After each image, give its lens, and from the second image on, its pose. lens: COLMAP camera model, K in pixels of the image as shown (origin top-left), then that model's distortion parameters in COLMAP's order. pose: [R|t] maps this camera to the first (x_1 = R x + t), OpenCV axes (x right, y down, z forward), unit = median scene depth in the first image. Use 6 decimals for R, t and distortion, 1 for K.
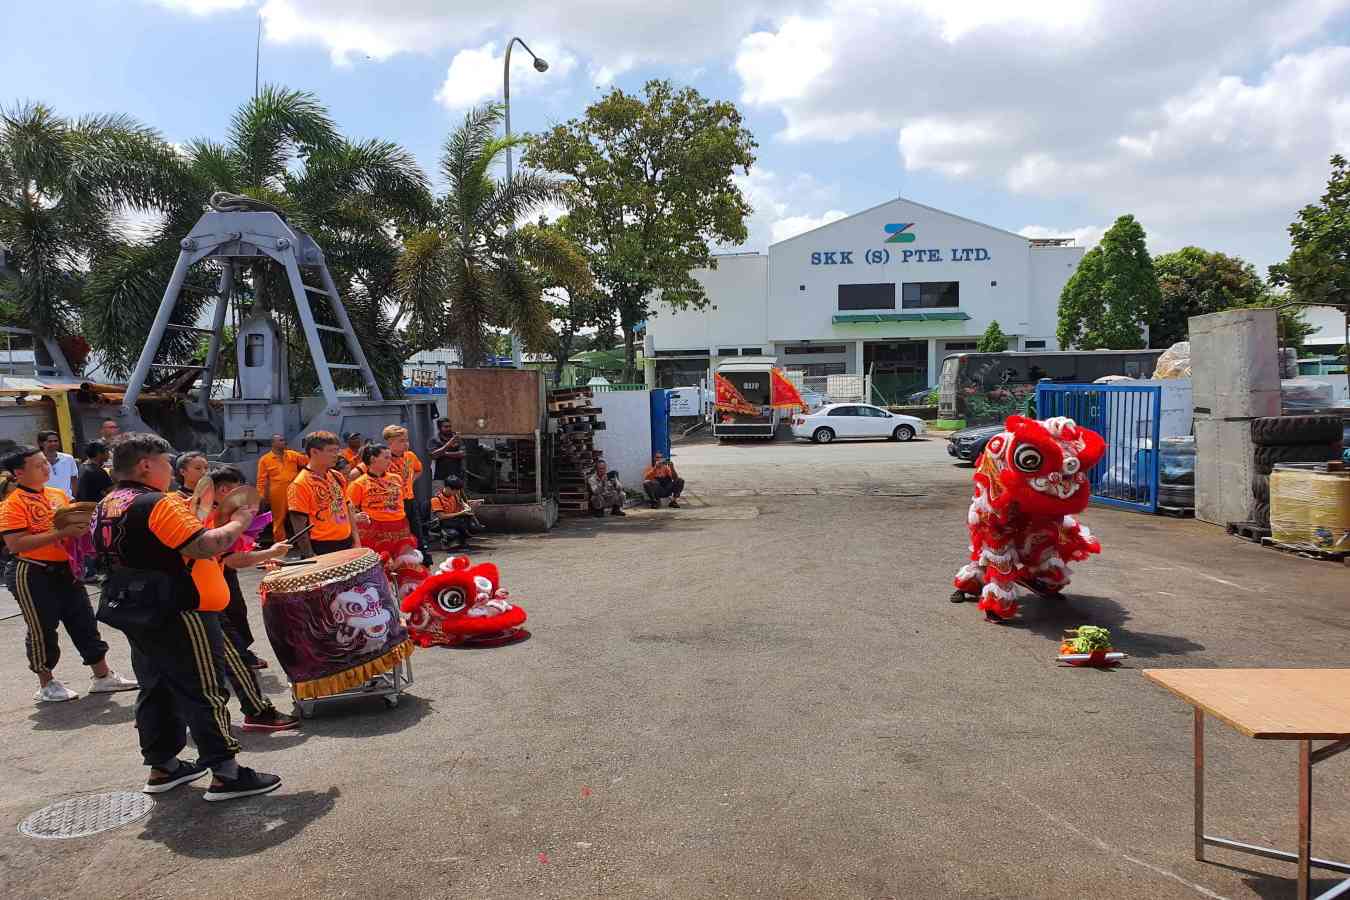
lens RADIAL K [[909.1, 0, 663.8], [0, 909.1, 489.9], [0, 0, 1]] dist [0.001794, 0.002104]
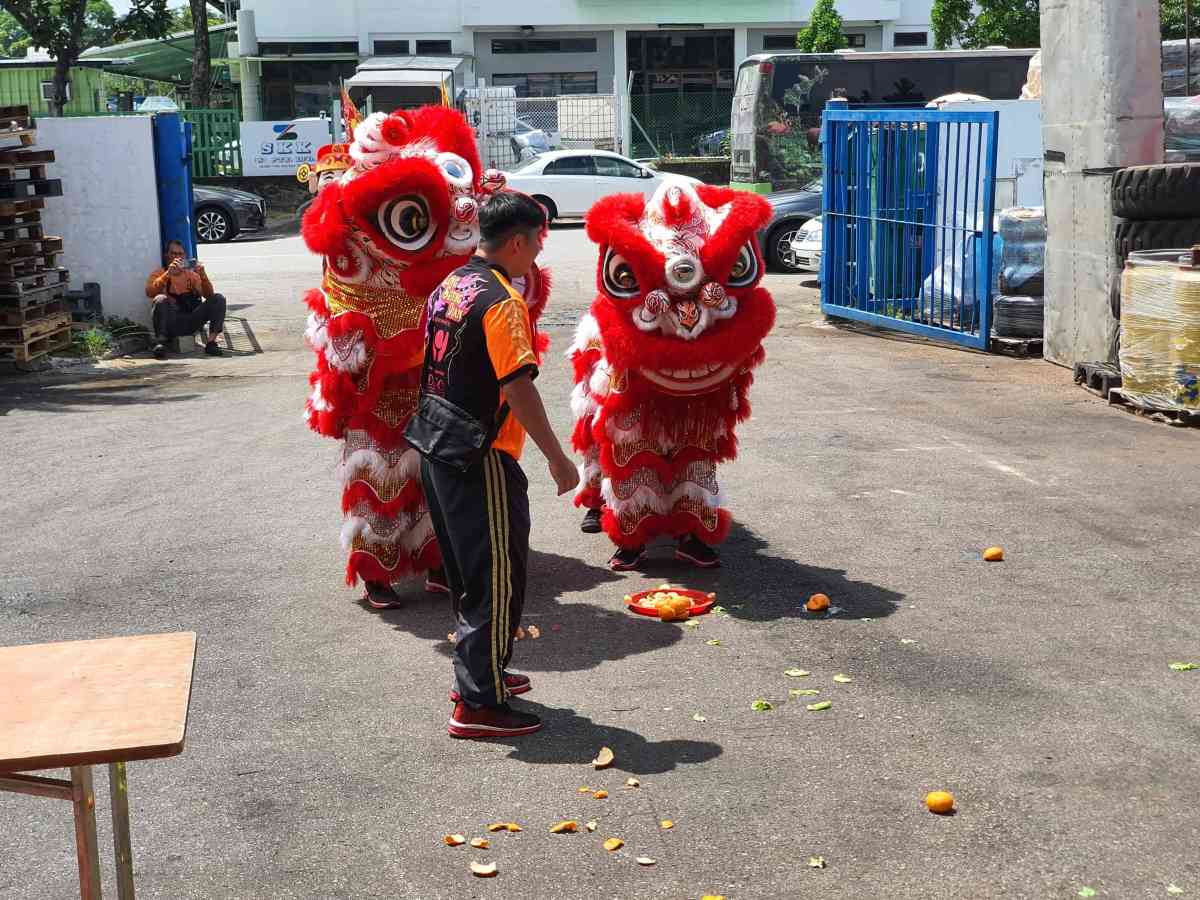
lens RADIAL K [[1755.2, 0, 593.8], [0, 1755.2, 458.5], [0, 0, 1]] dist [0.128959, 0.000000]
pose [[0.987658, -0.018409, 0.155539, 0.083868], [0.006615, 0.997086, 0.076005, 0.004968], [-0.156484, -0.074038, 0.984902, -0.004839]]
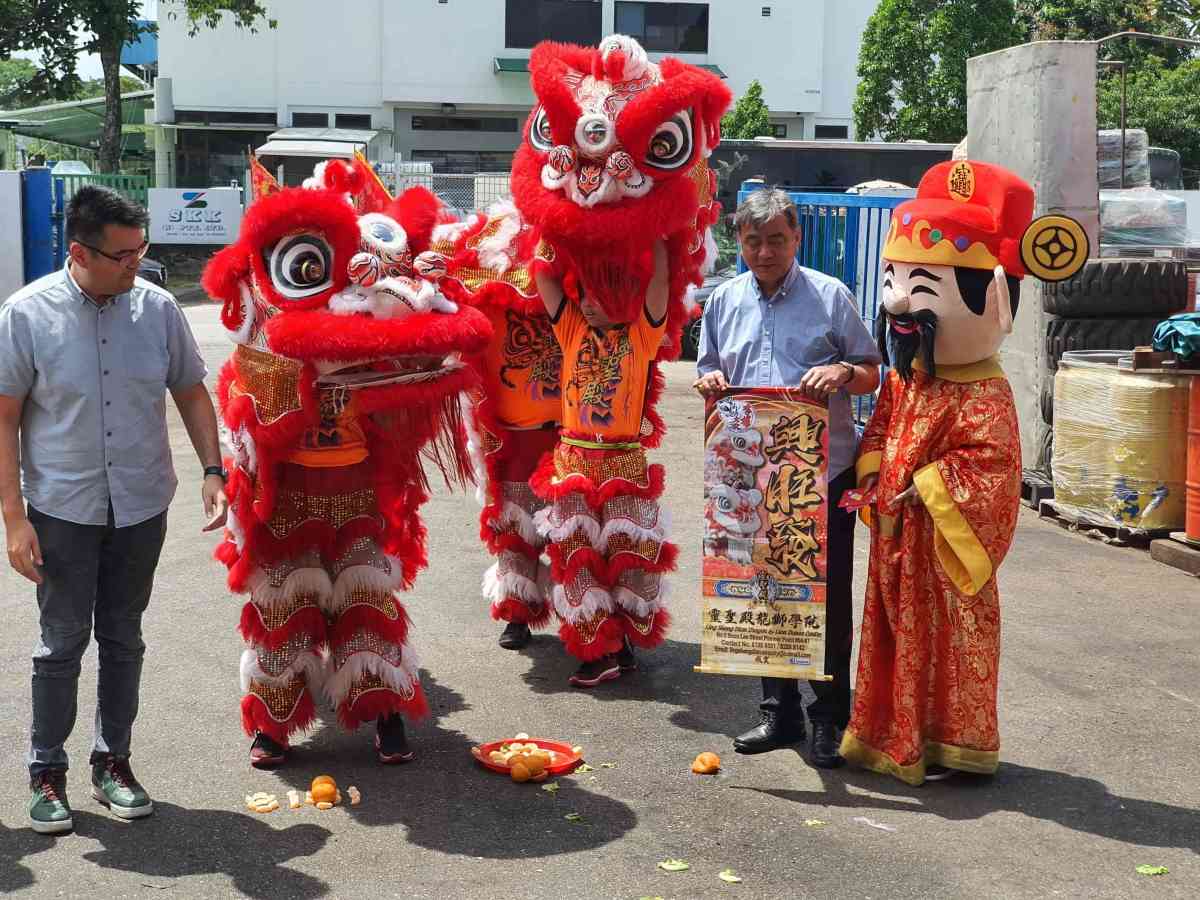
lens RADIAL K [[1755.2, 0, 577.0], [0, 1755.2, 435.1], [0, 0, 1]] dist [0.128959, 0.000000]
pose [[0.981128, 0.021252, 0.192186, 0.100781], [-0.024942, 0.999548, 0.016800, 0.003060], [-0.191742, -0.021276, 0.981215, 0.042529]]
